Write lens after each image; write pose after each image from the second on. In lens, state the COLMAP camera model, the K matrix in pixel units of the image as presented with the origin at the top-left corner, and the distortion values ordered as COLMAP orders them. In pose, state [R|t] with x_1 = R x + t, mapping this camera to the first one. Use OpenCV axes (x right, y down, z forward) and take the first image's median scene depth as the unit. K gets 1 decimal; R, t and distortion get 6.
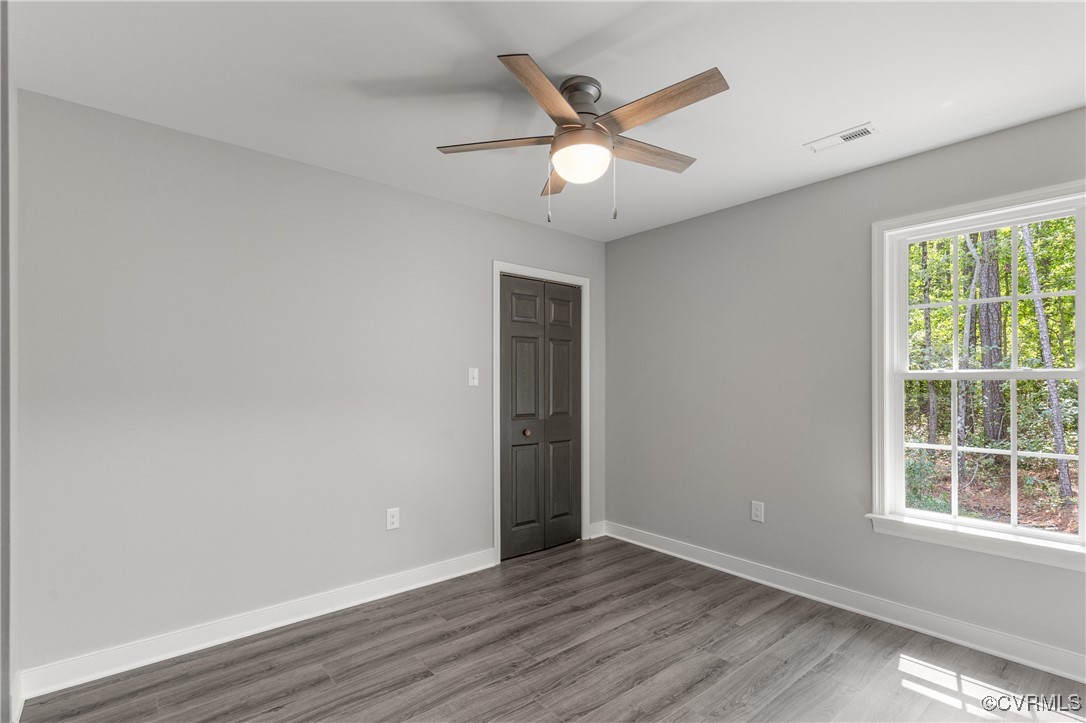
lens RADIAL K [[496.1, 0, 555.0], [0, 496.1, 376.0], [0, 0, 1]] dist [0.007610, -0.000726]
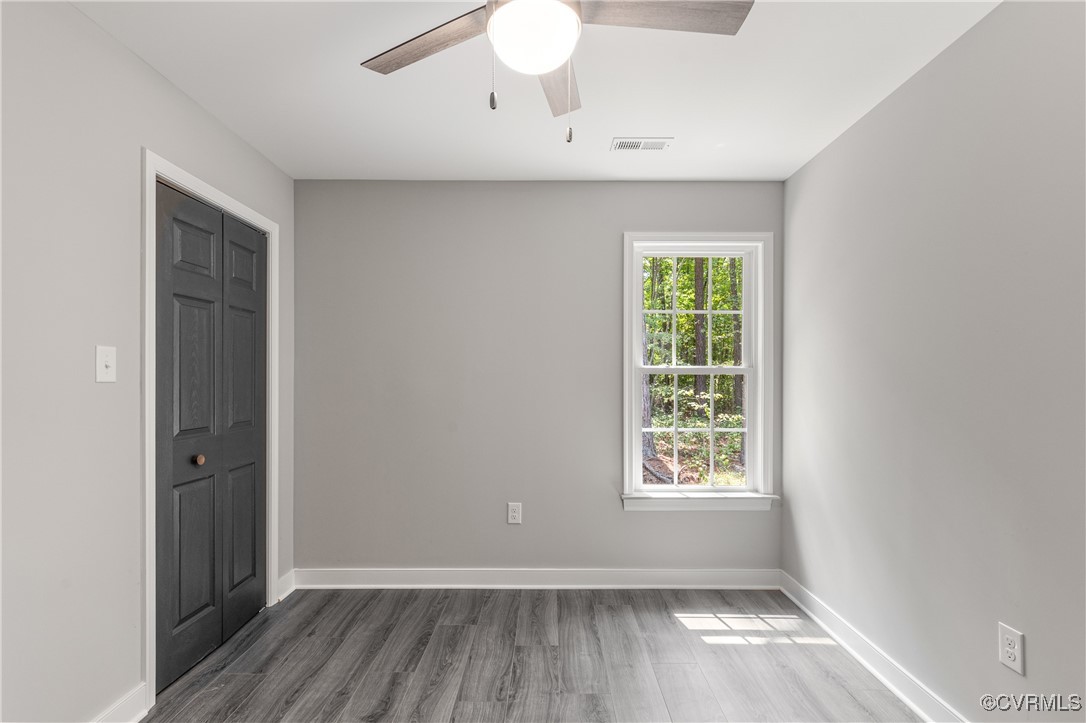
lens RADIAL K [[496.1, 0, 555.0], [0, 496.1, 376.0], [0, 0, 1]] dist [0.007610, -0.000726]
pose [[0.667501, 0.002319, 0.744606, -0.252598], [-0.011151, 0.999914, 0.006882, 0.005830], [-0.744526, -0.012896, 0.667469, 0.338372]]
